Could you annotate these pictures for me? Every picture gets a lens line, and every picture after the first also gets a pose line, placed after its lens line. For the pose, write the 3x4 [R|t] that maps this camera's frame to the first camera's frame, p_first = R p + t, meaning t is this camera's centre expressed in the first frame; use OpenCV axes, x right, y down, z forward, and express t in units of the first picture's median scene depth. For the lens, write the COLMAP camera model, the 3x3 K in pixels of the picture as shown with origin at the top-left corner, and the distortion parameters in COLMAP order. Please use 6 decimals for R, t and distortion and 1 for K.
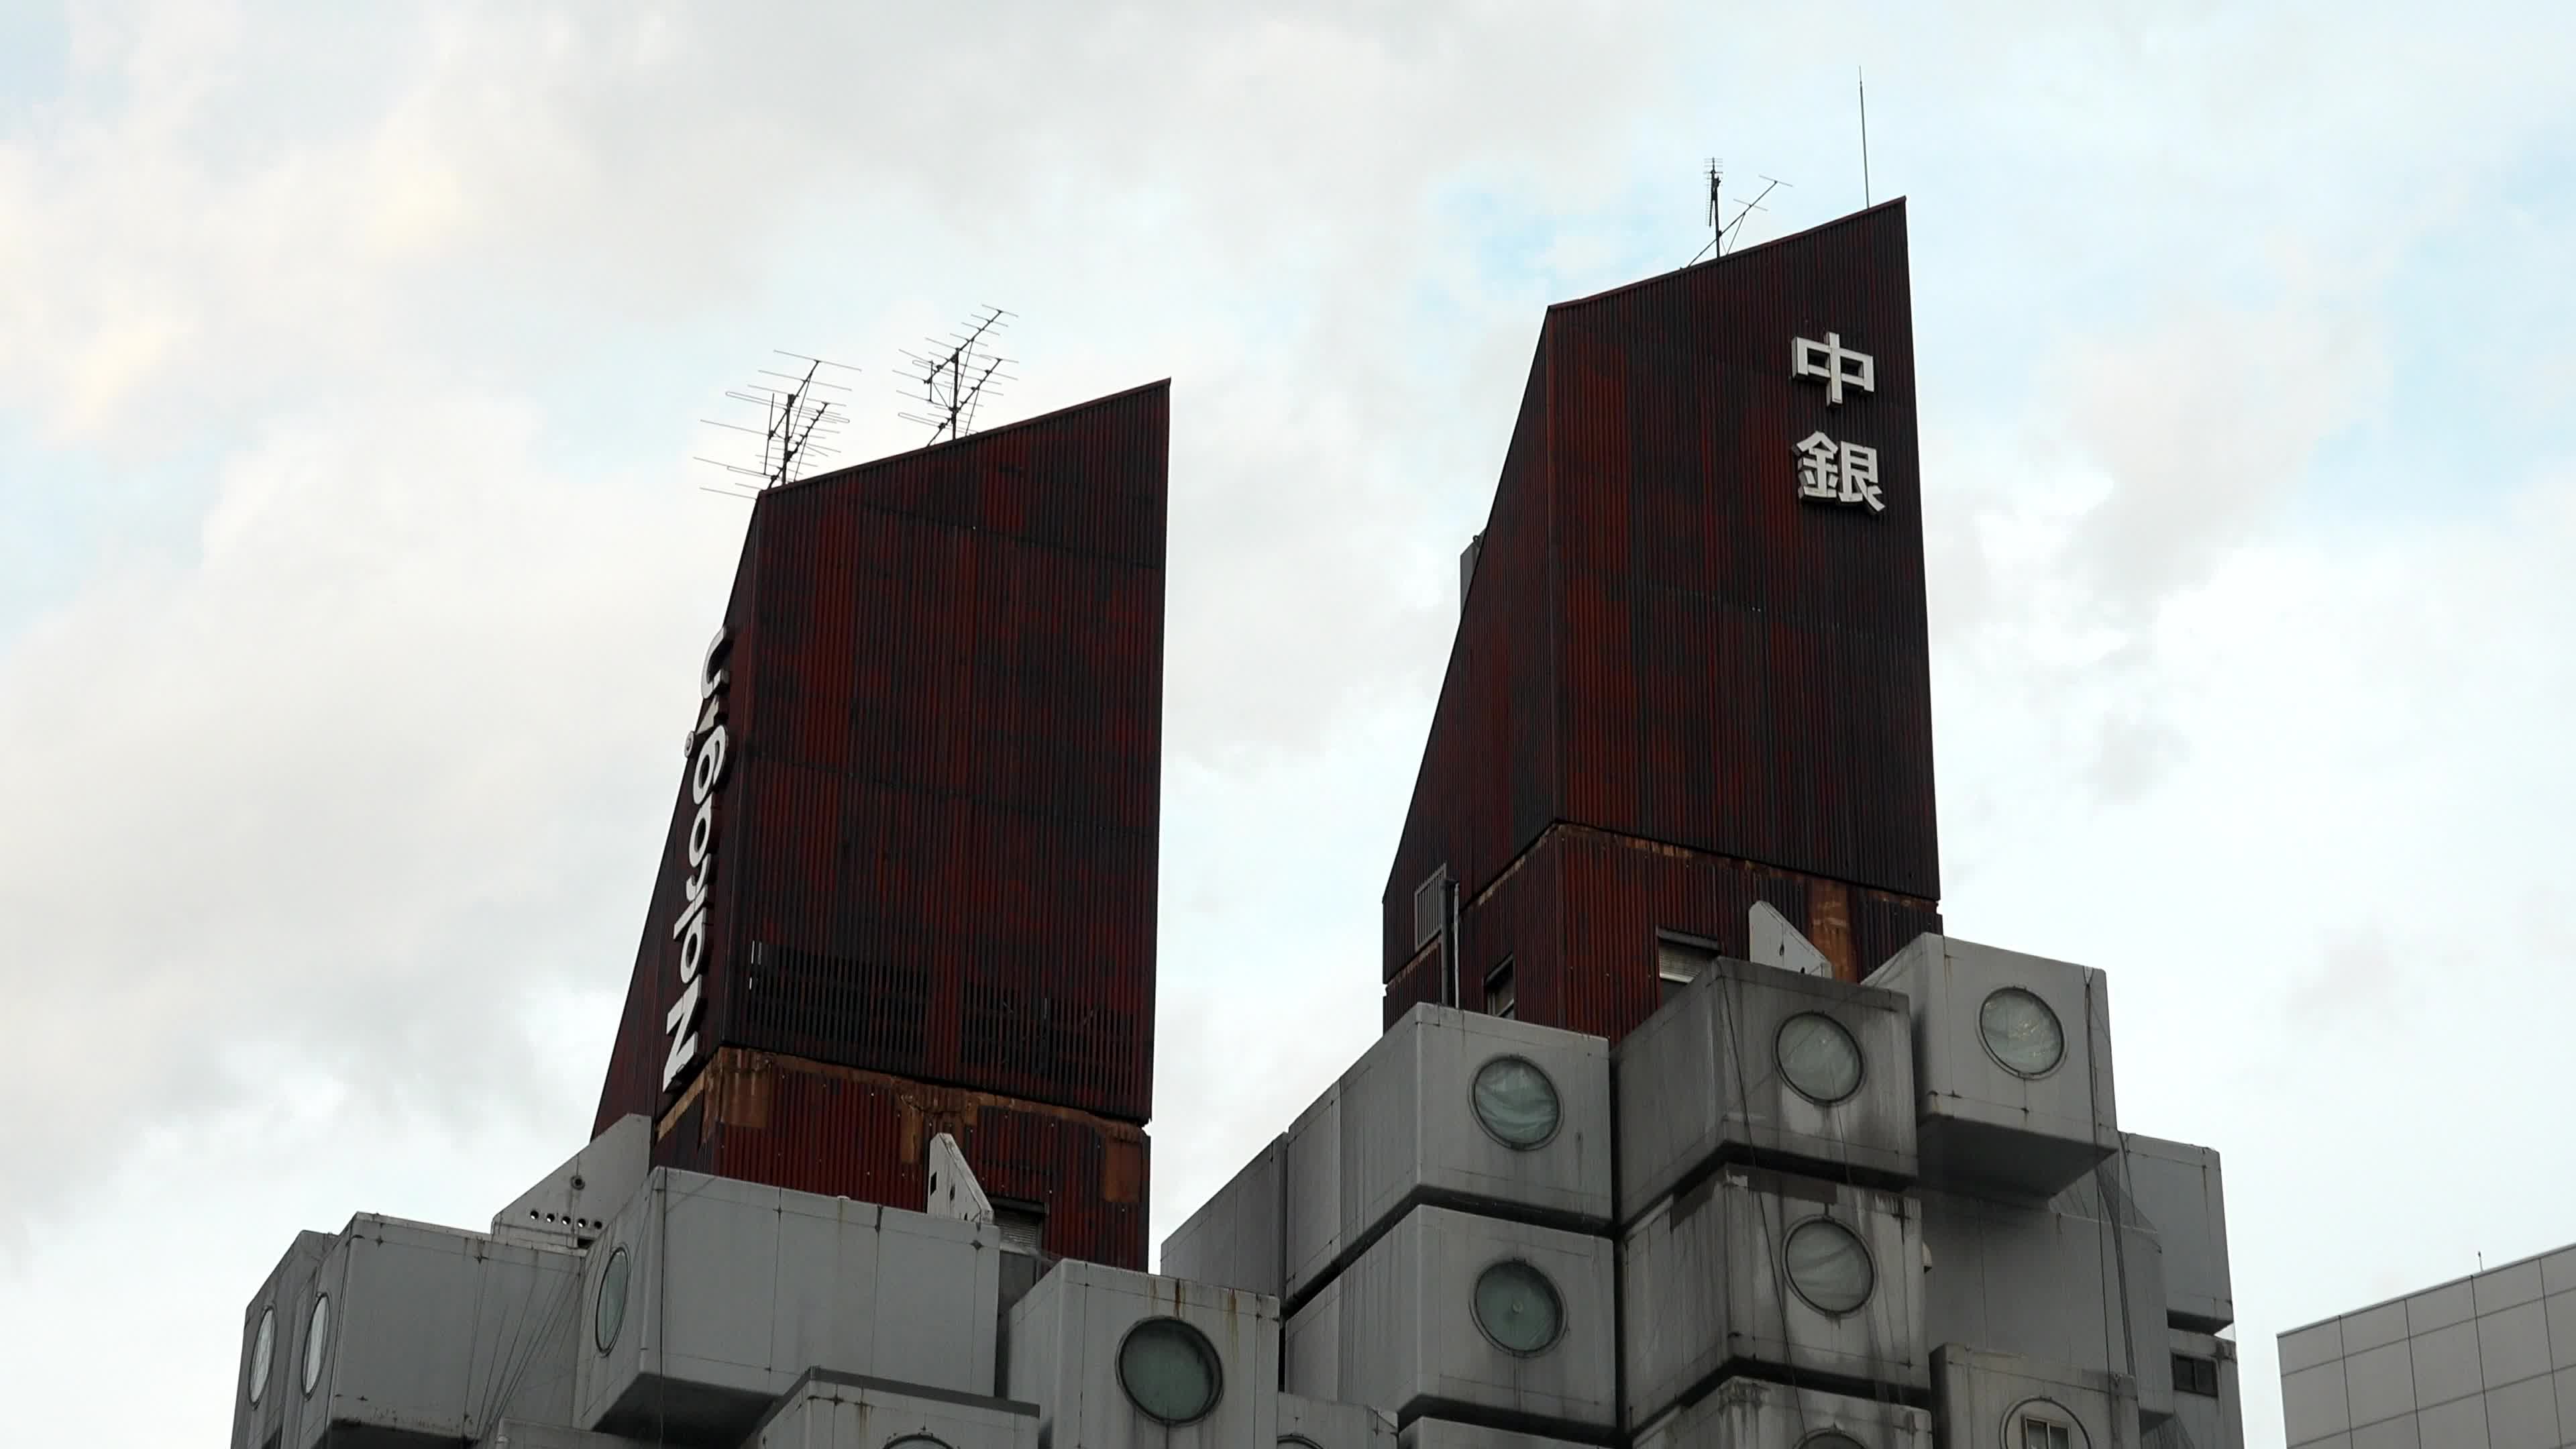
lens RADIAL K [[5329.8, 0, 1304.8], [0, 5329.8, 739.3], [0, 0, 1]] dist [0.037937, 0.000000]
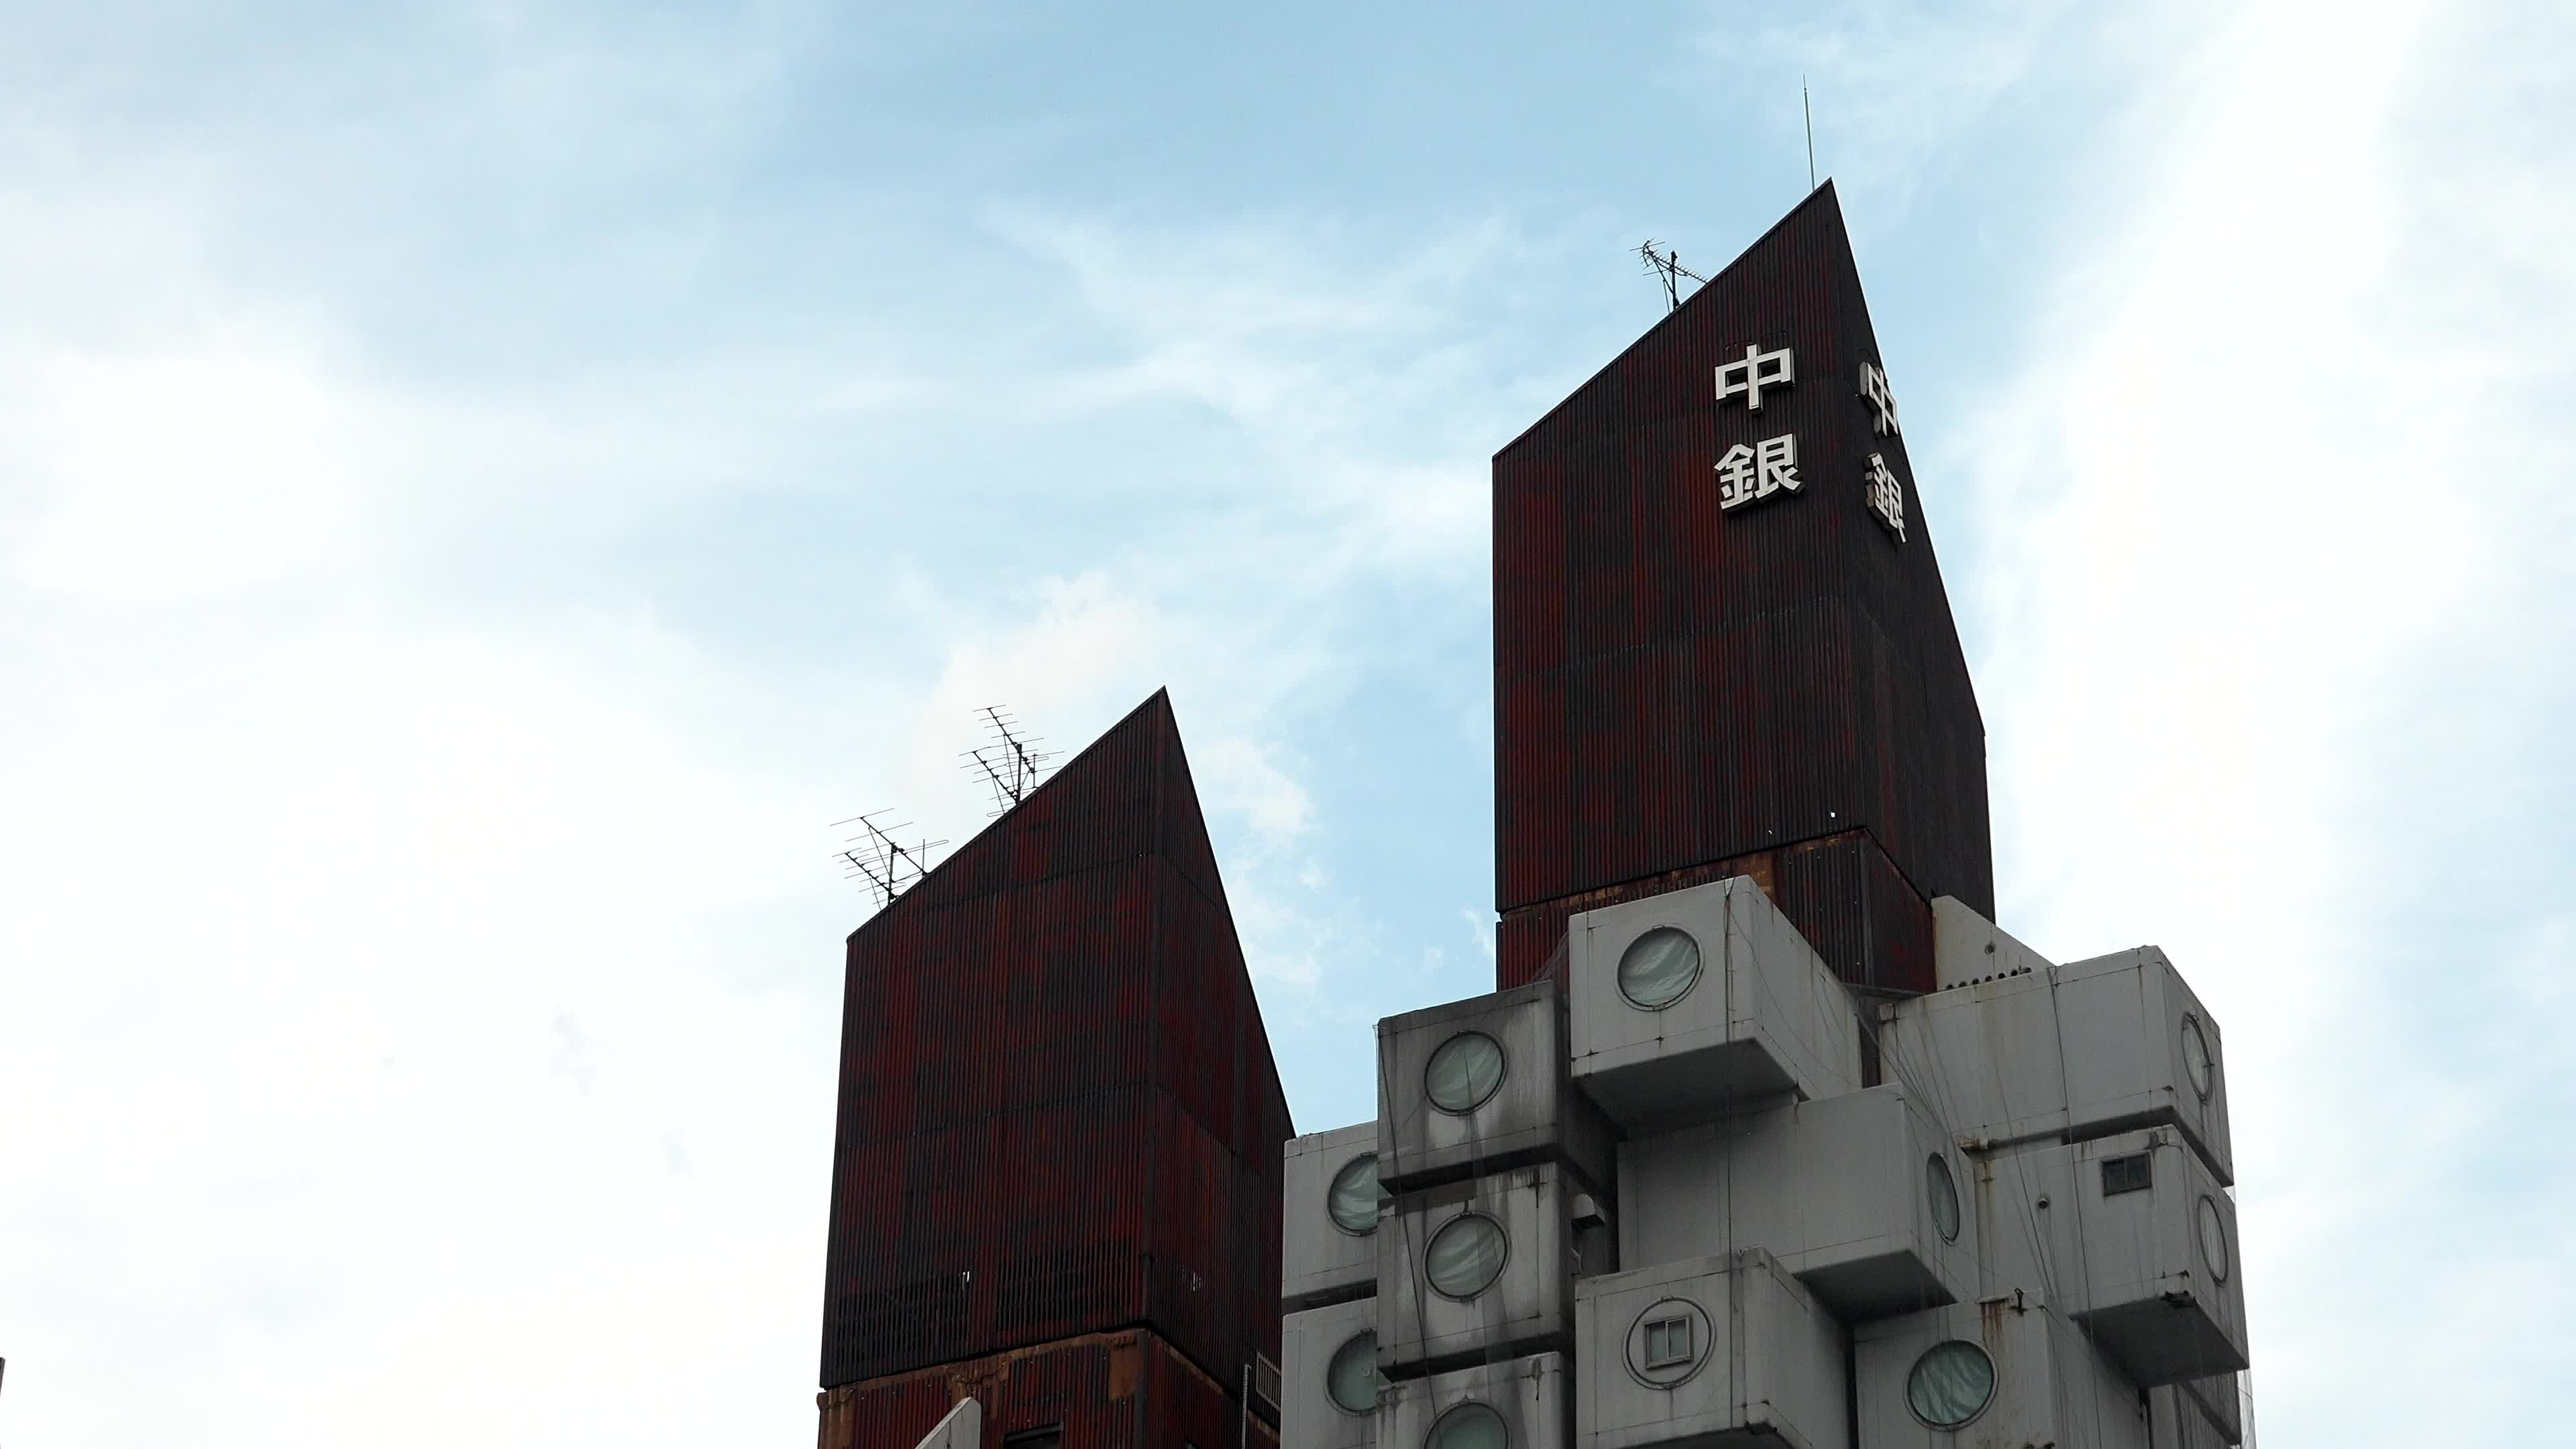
lens RADIAL K [[5329.8, 0, 1313.3], [0, 5329.8, 745.8], [0, 0, 1]] dist [0.037937, 0.000000]
pose [[0.642247, -0.401128, -0.653158, 0.813519], [0.363451, 0.909617, -0.201249, 0.205970], [0.674849, -0.108139, 0.729989, 0.174308]]
